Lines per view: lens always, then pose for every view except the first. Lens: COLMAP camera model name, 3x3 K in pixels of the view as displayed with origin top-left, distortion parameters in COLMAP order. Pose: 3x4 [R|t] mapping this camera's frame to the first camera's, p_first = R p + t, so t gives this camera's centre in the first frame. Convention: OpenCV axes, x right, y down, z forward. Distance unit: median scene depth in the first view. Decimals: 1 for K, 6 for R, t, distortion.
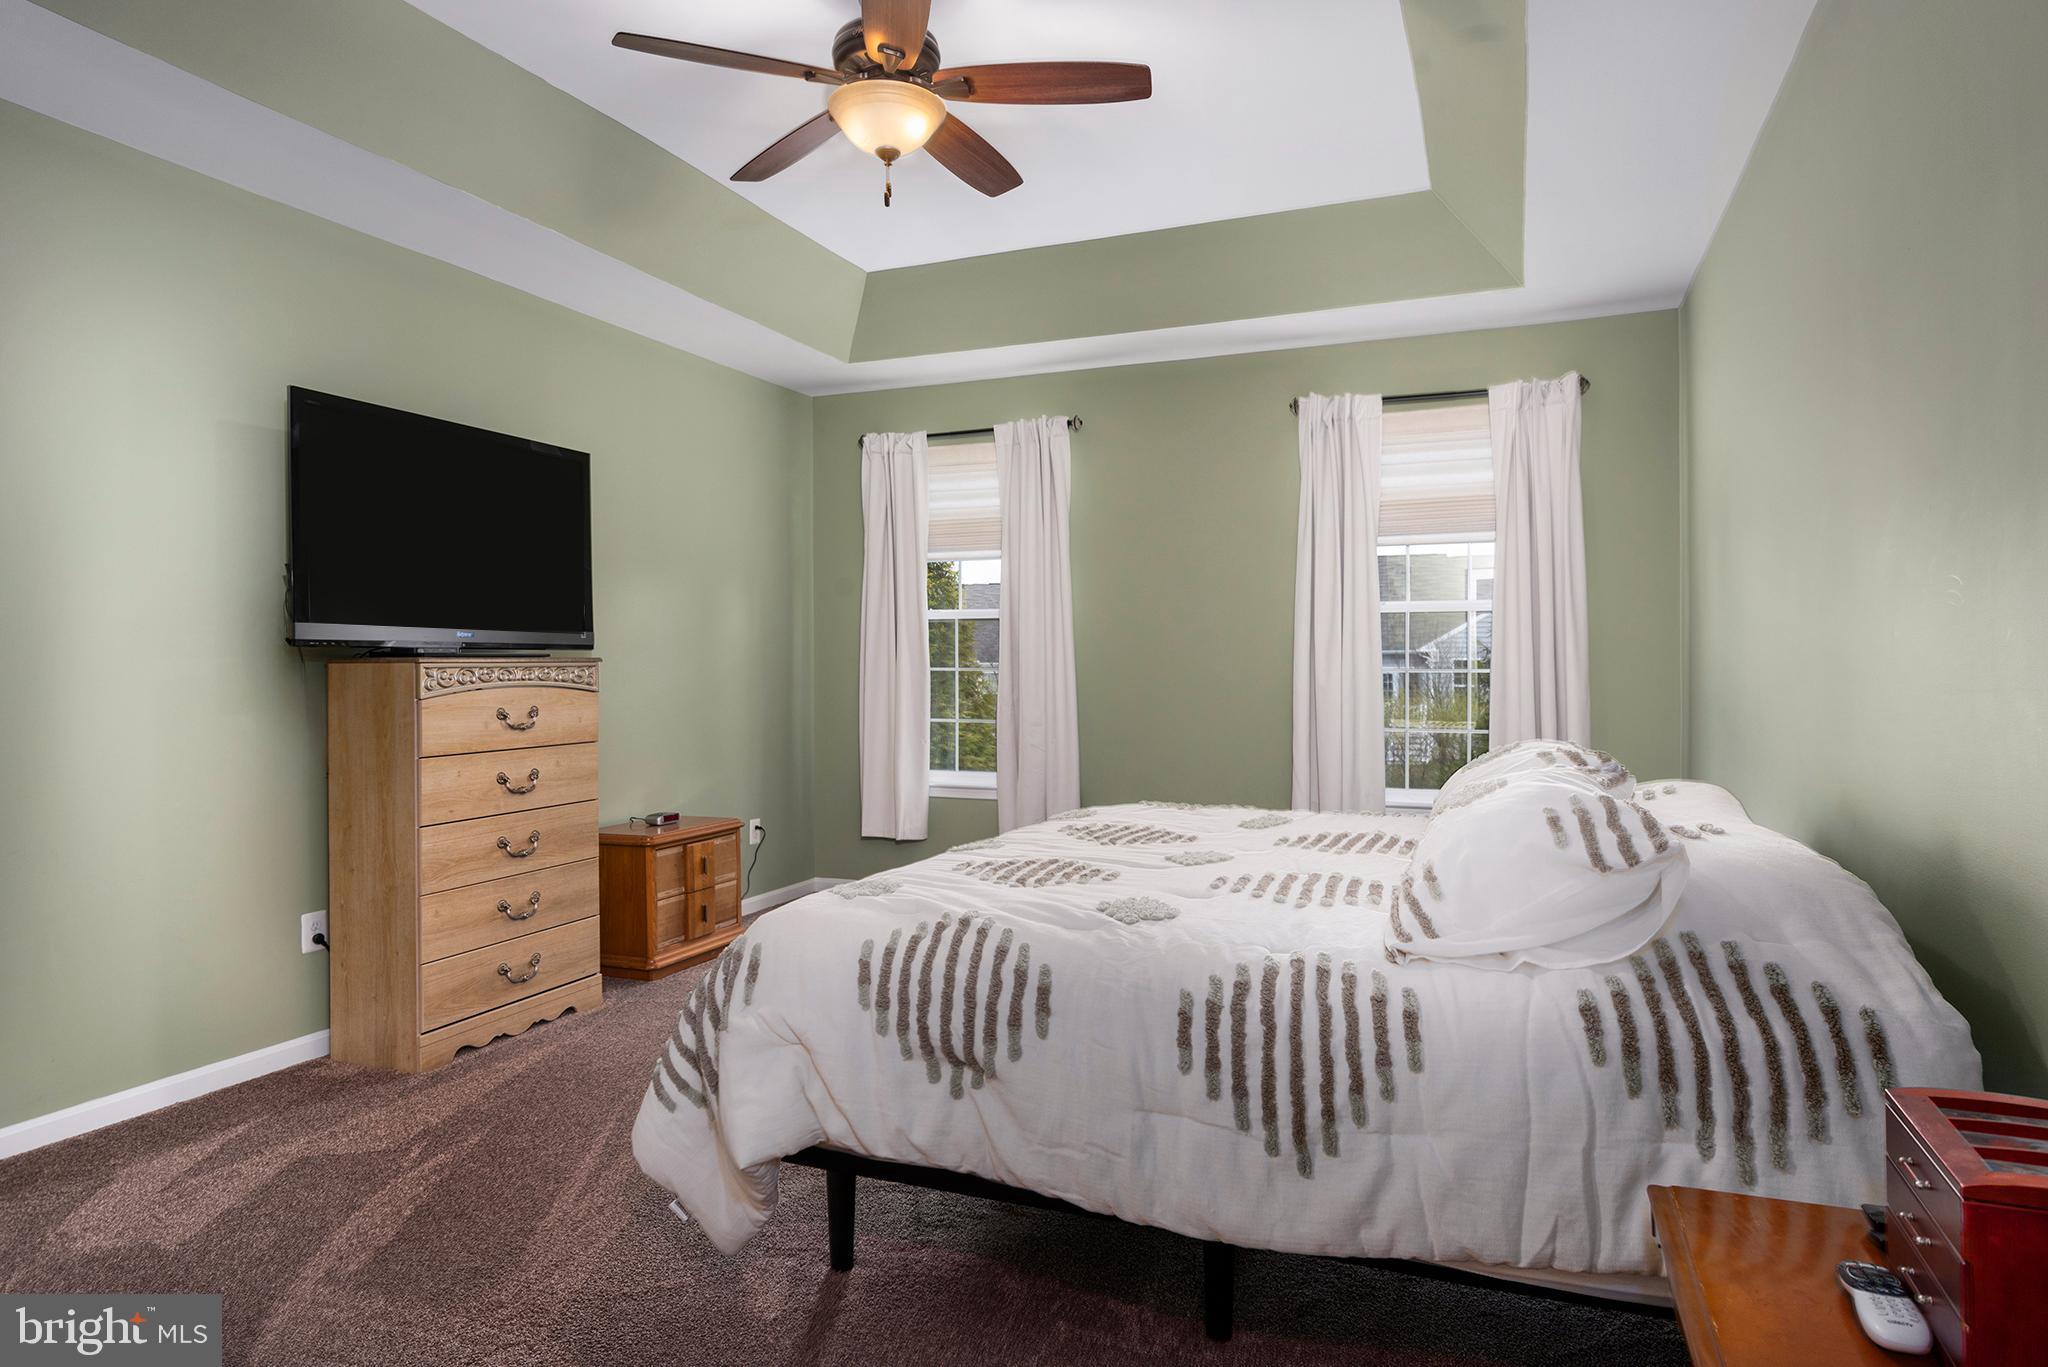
lens RADIAL K [[1229.5, 0, 1024.0], [0, 1229.5, 683.5], [0, 0, 1]] dist [-0.000185, 0.000553]
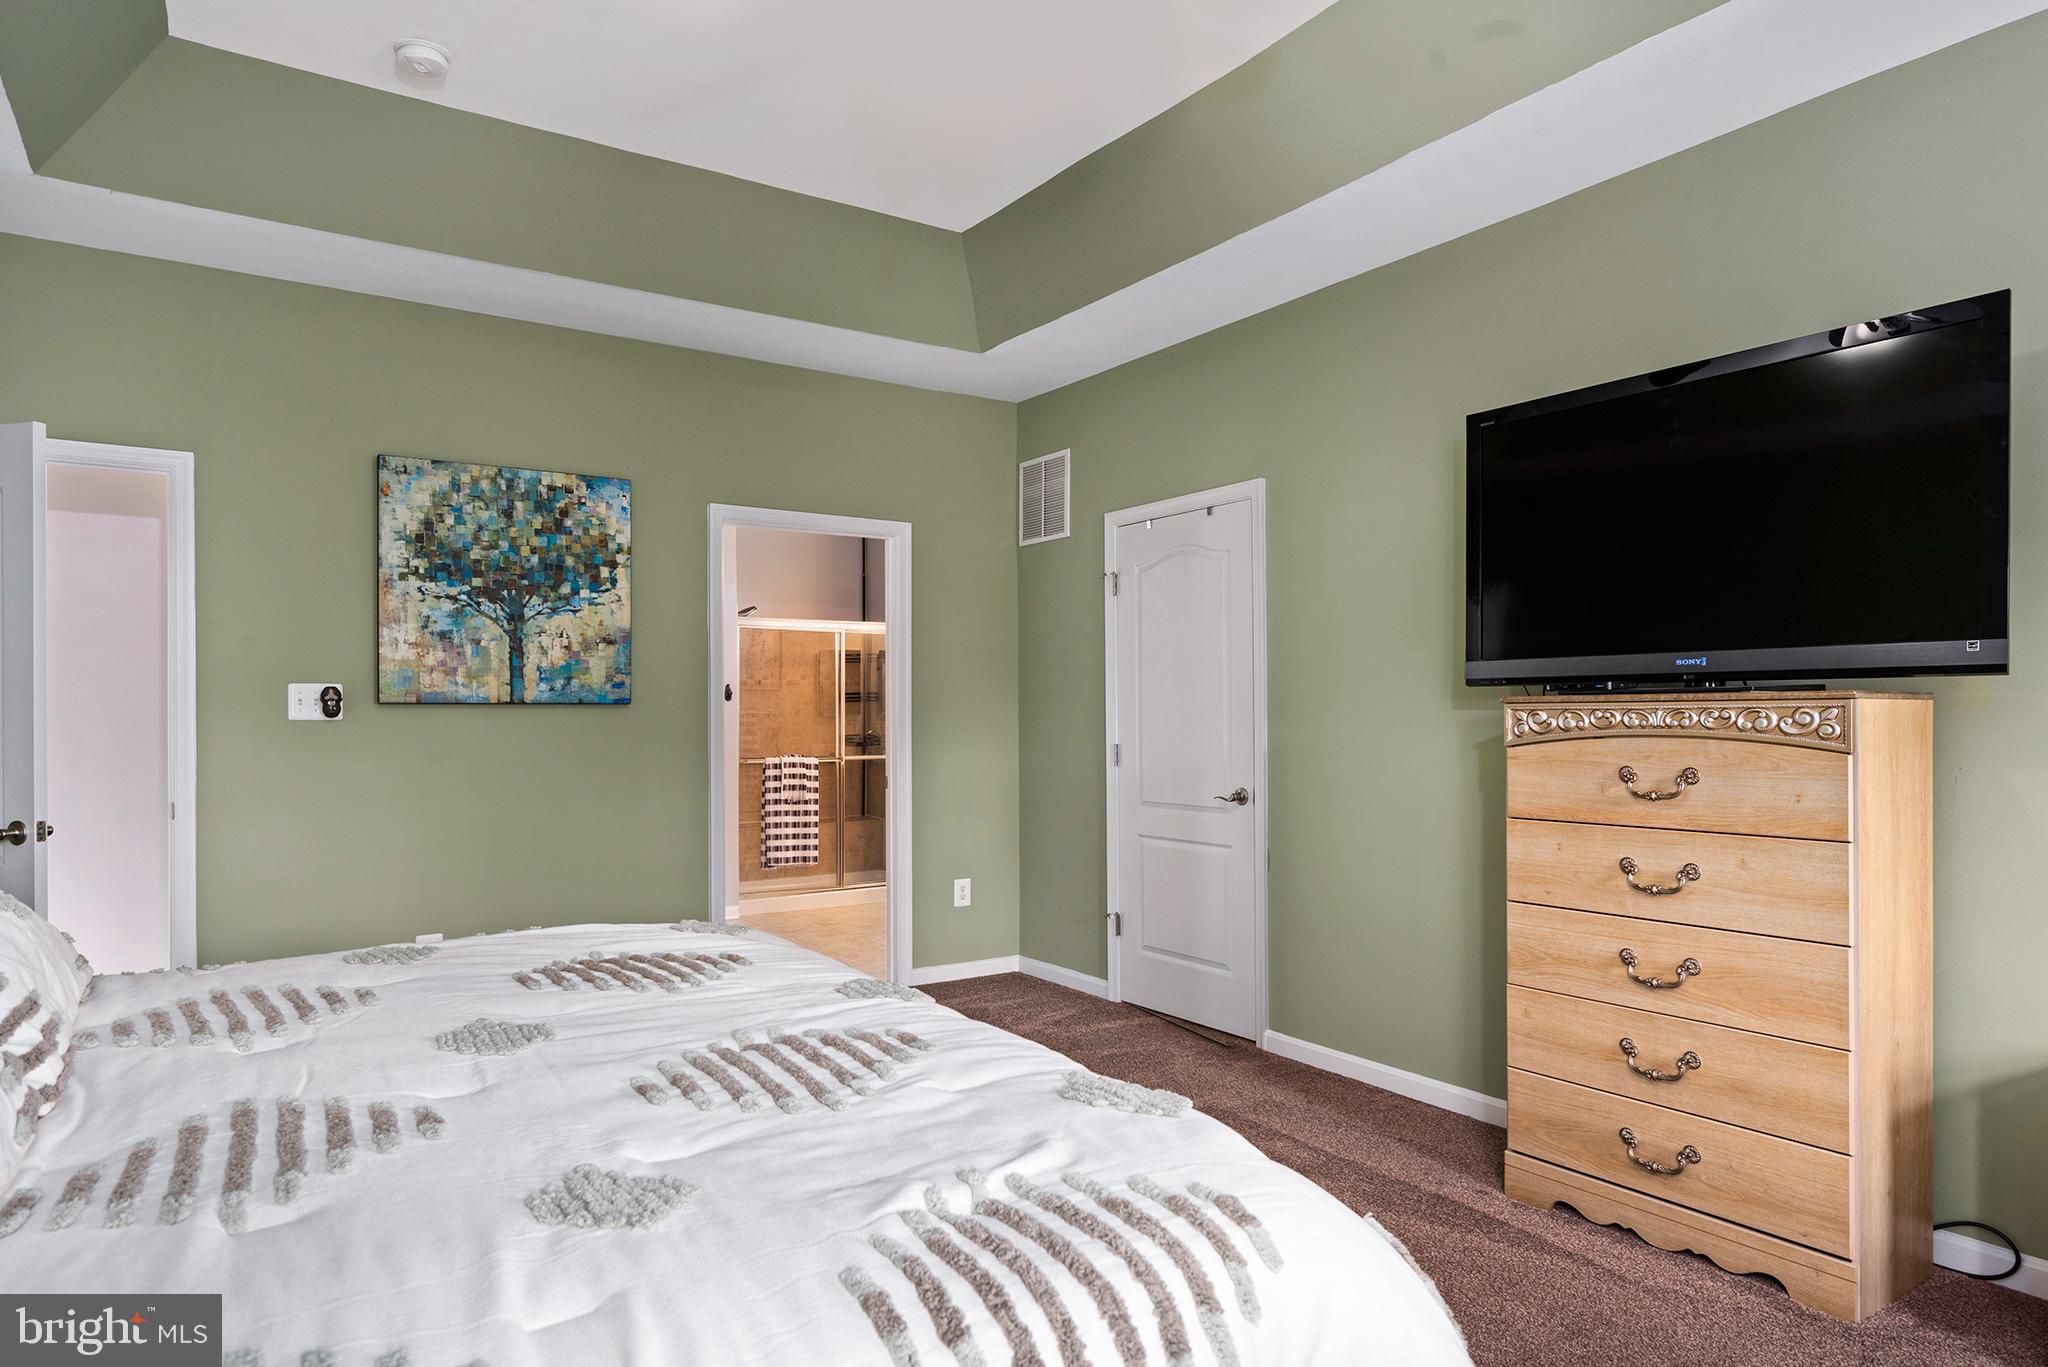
lens RADIAL K [[1229.5, 0, 1024.0], [0, 1229.5, 683.5], [0, 0, 1]] dist [-0.000185, 0.000553]
pose [[-0.563145, -0.006682, -0.826331, 0.354961], [-0.000893, 0.999972, -0.007477, -0.022054], [0.826358, -0.003472, -0.563135, 1.105934]]
